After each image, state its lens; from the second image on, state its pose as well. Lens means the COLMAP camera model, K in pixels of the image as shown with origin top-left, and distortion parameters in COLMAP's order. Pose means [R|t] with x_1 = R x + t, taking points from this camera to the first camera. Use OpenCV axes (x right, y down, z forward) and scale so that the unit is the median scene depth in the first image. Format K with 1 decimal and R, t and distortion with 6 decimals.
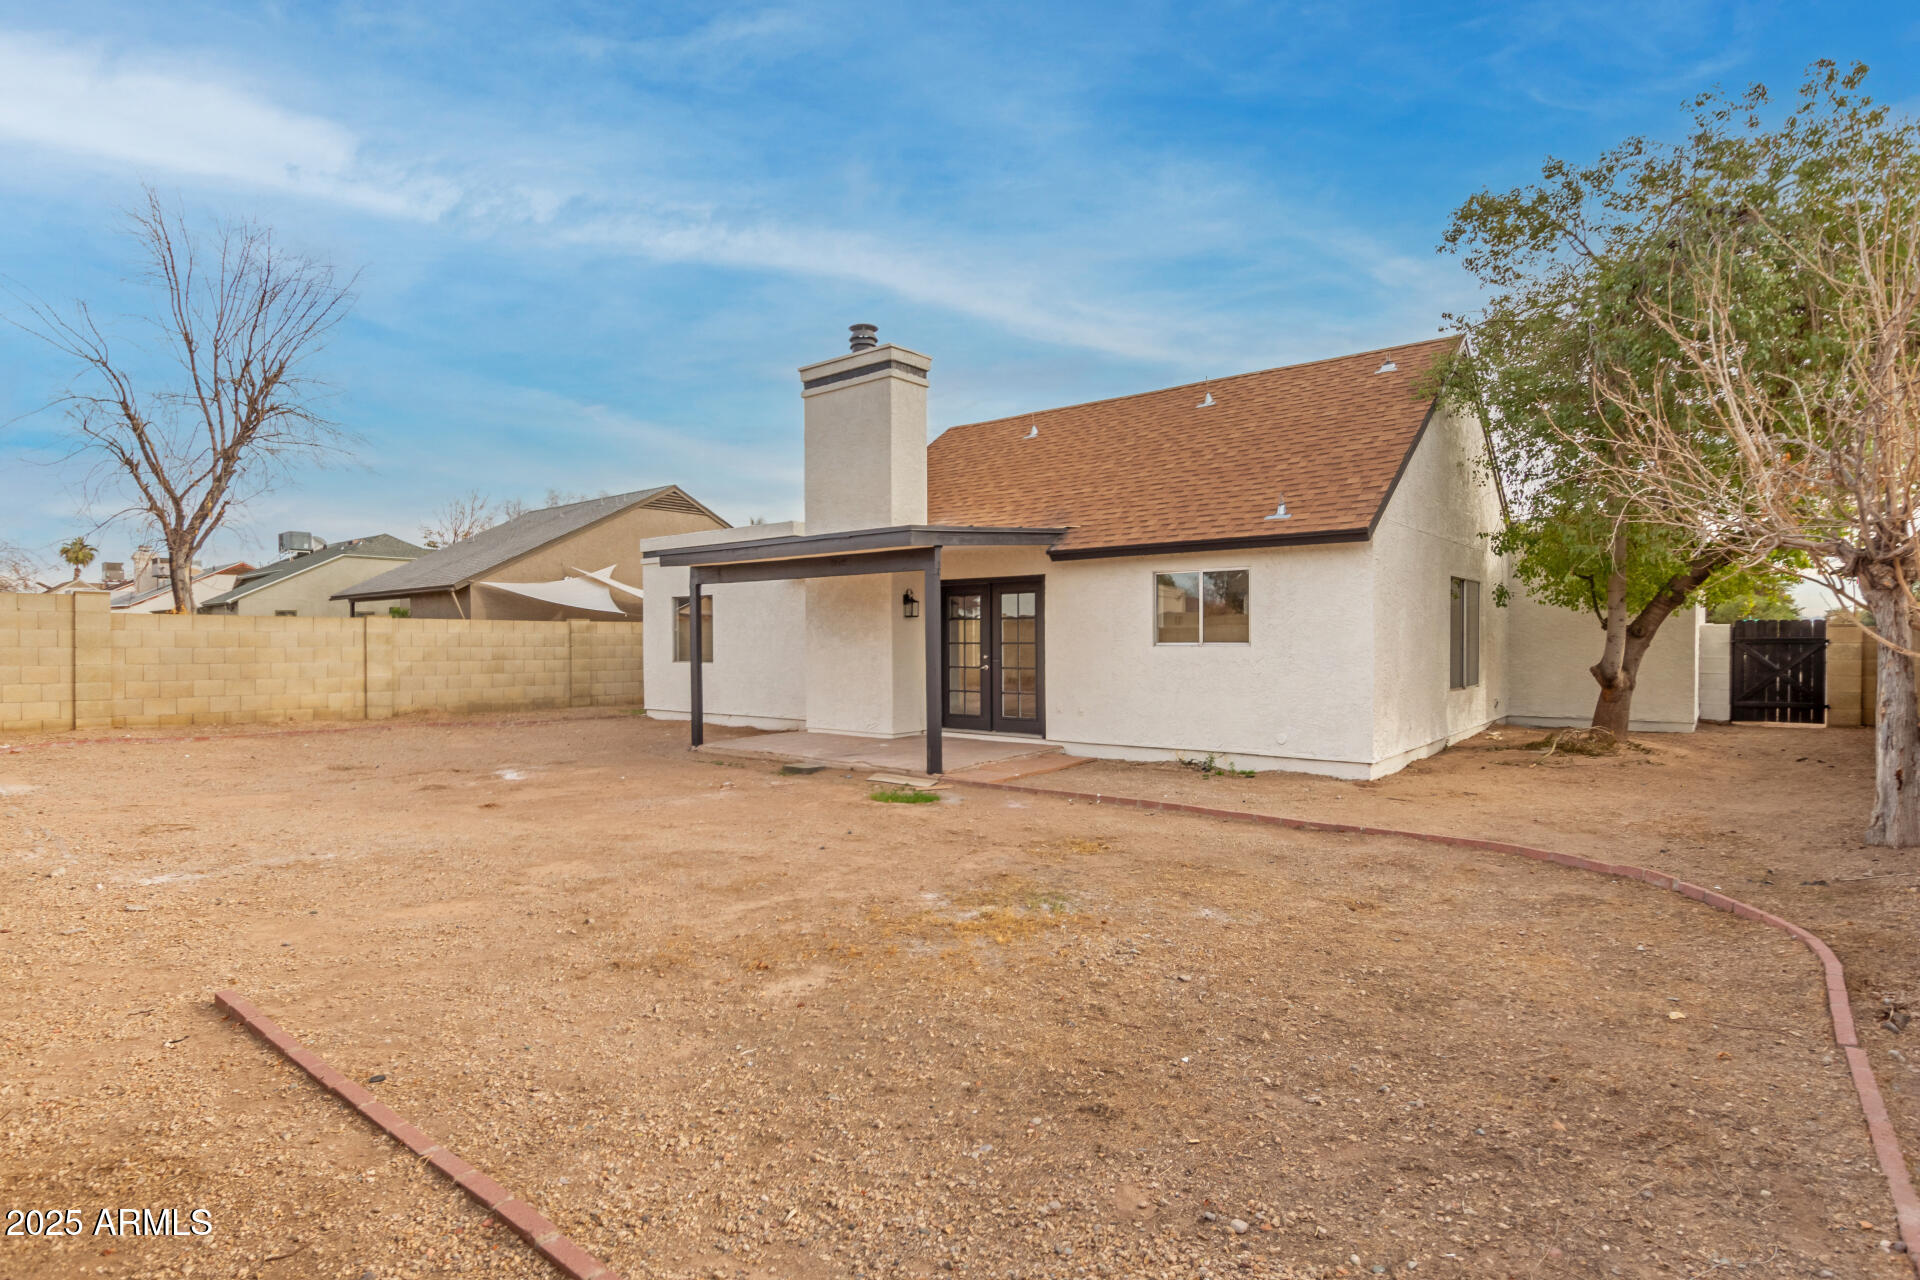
lens RADIAL K [[978.4, 0, 960.0], [0, 978.4, 640.0], [0, 0, 1]] dist [-0.001358, -0.000341]
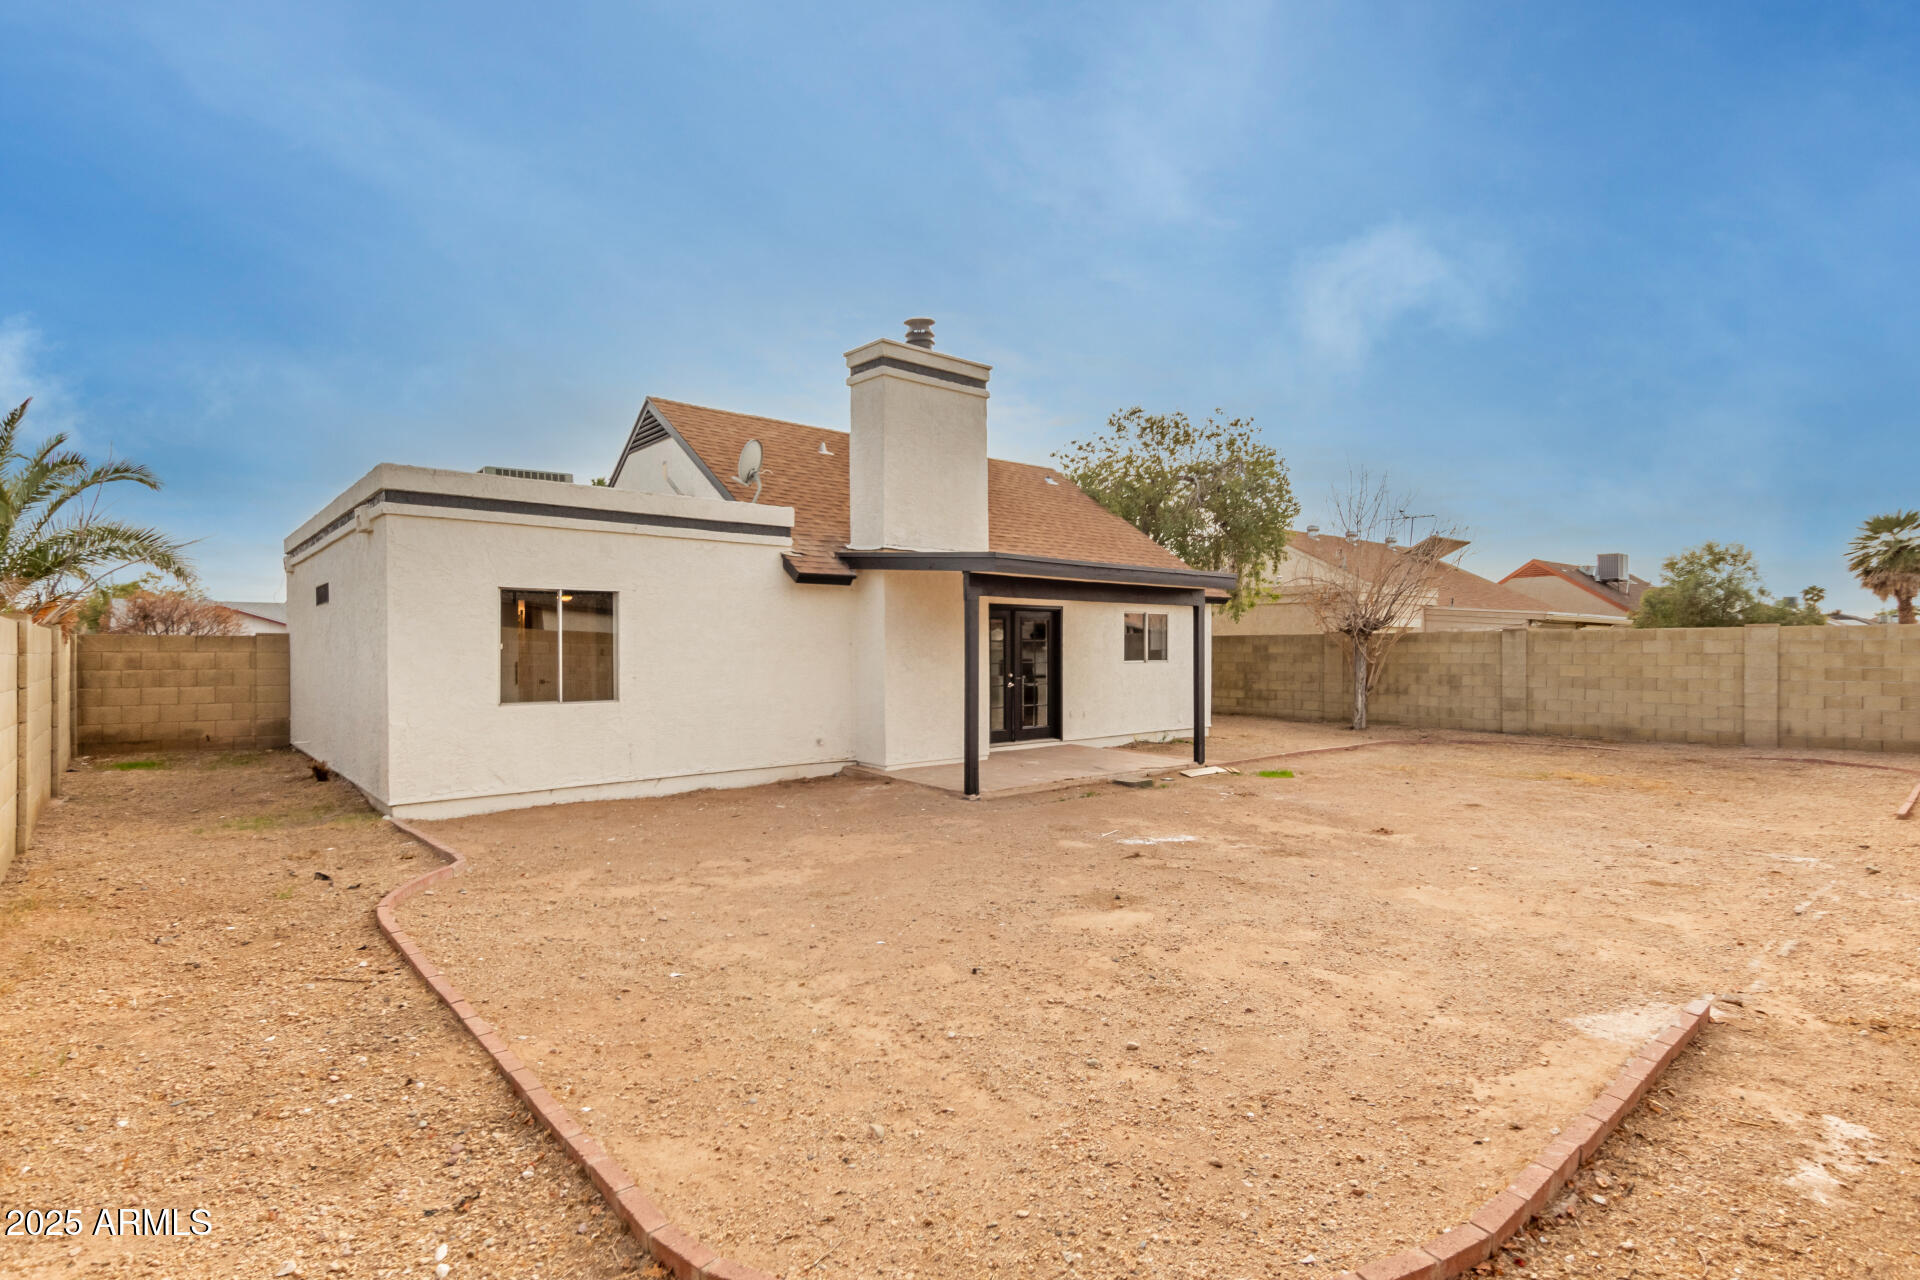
lens RADIAL K [[944.0, 0, 960.0], [0, 944.0, 640.0], [0, 0, 1]] dist [-0.001778, -0.000456]
pose [[0.170944, 0.014884, 0.985168, -1.039060], [0.005713, 0.999854, -0.016097, -0.005799], [-0.985264, 0.008380, 0.170834, 0.874364]]
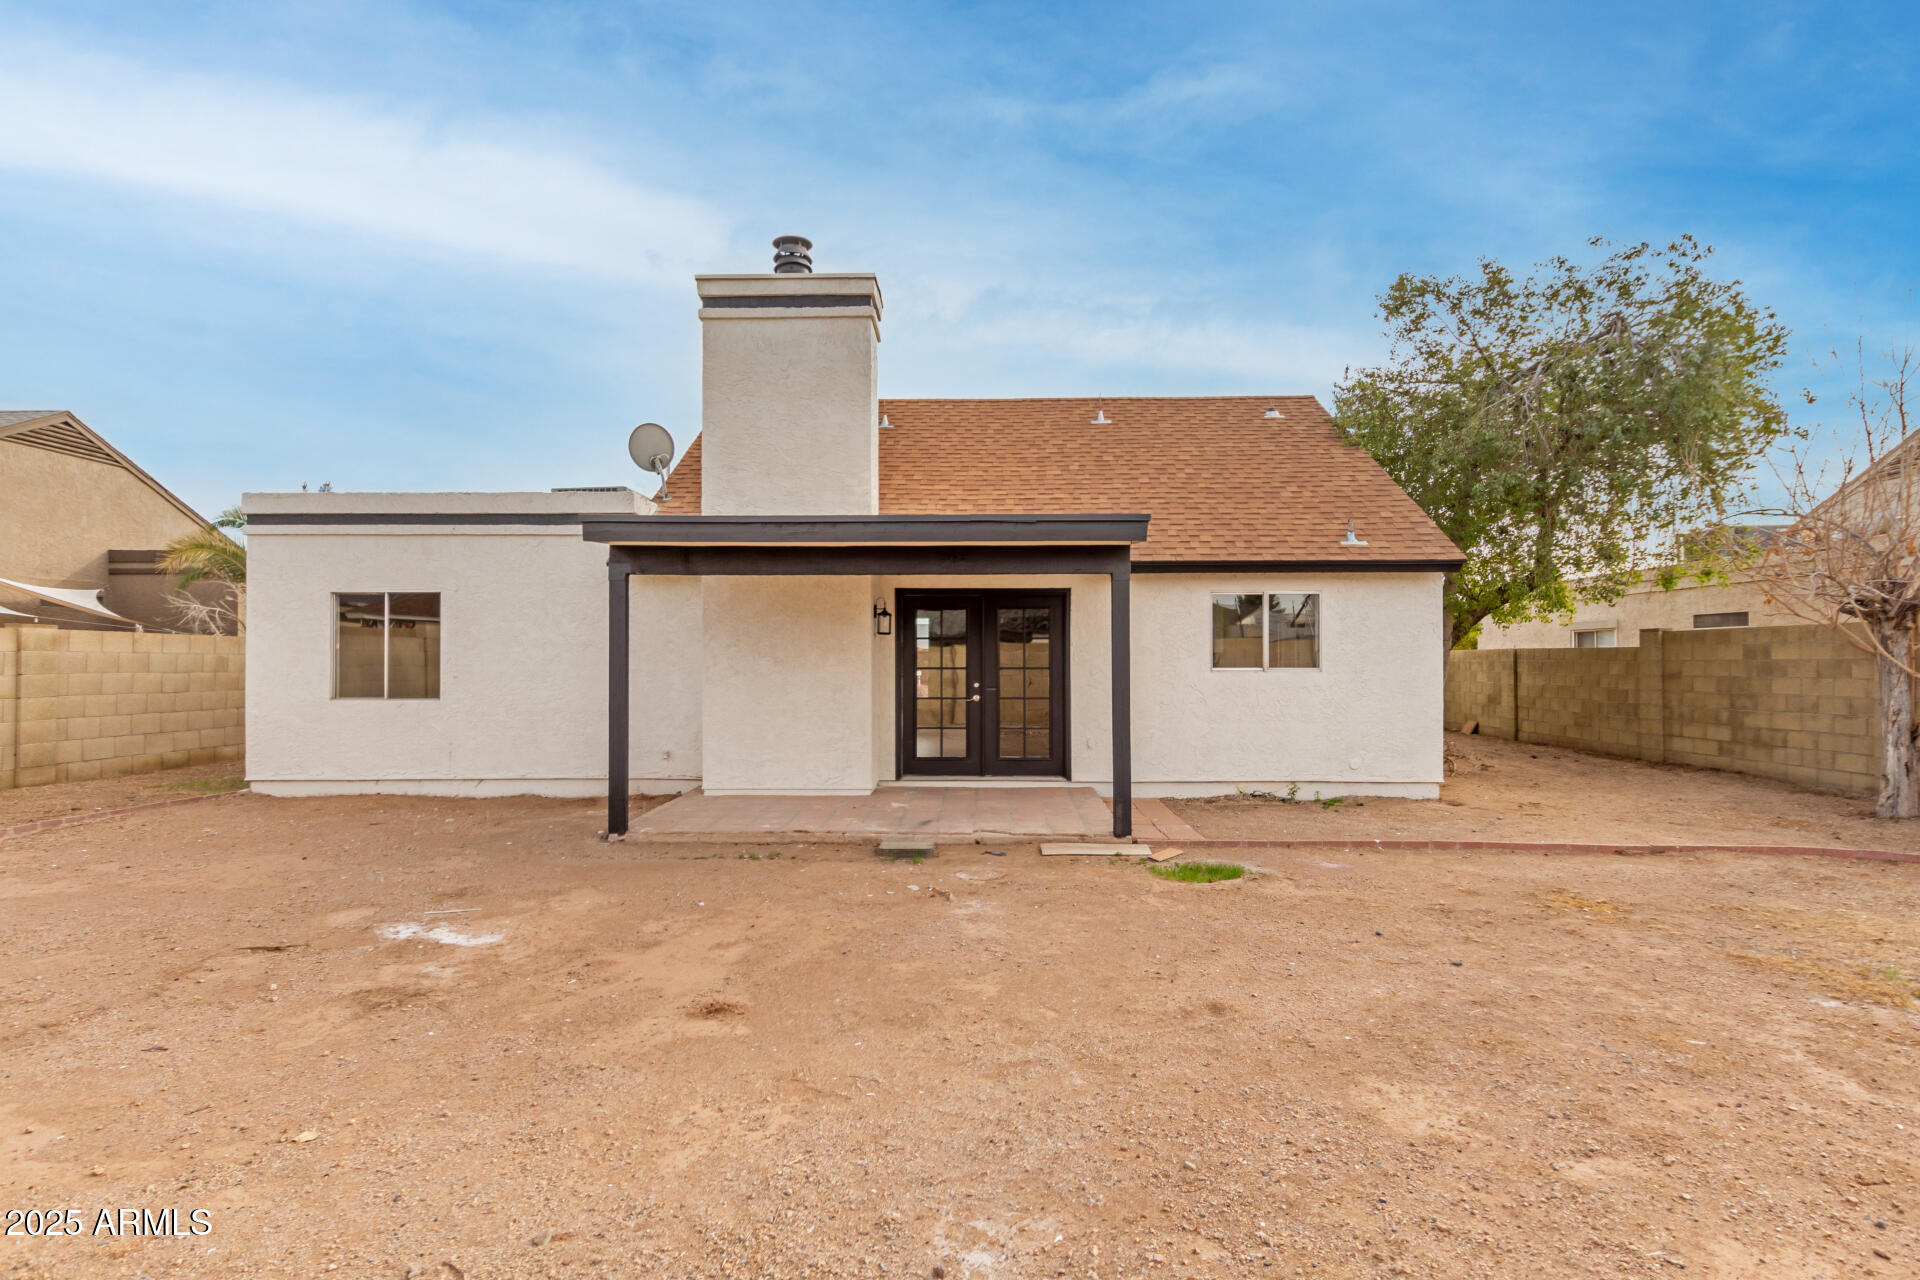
lens RADIAL K [[945.9, 0, 959.7], [0, 945.9, 648.7], [0, 0, 1]] dist [0.020499, -0.000142]
pose [[0.786058, 0.014336, 0.617987, -0.473548], [-0.002257, 0.999791, -0.020323, 0.002772], [-0.618149, 0.014580, 0.785926, 0.387366]]
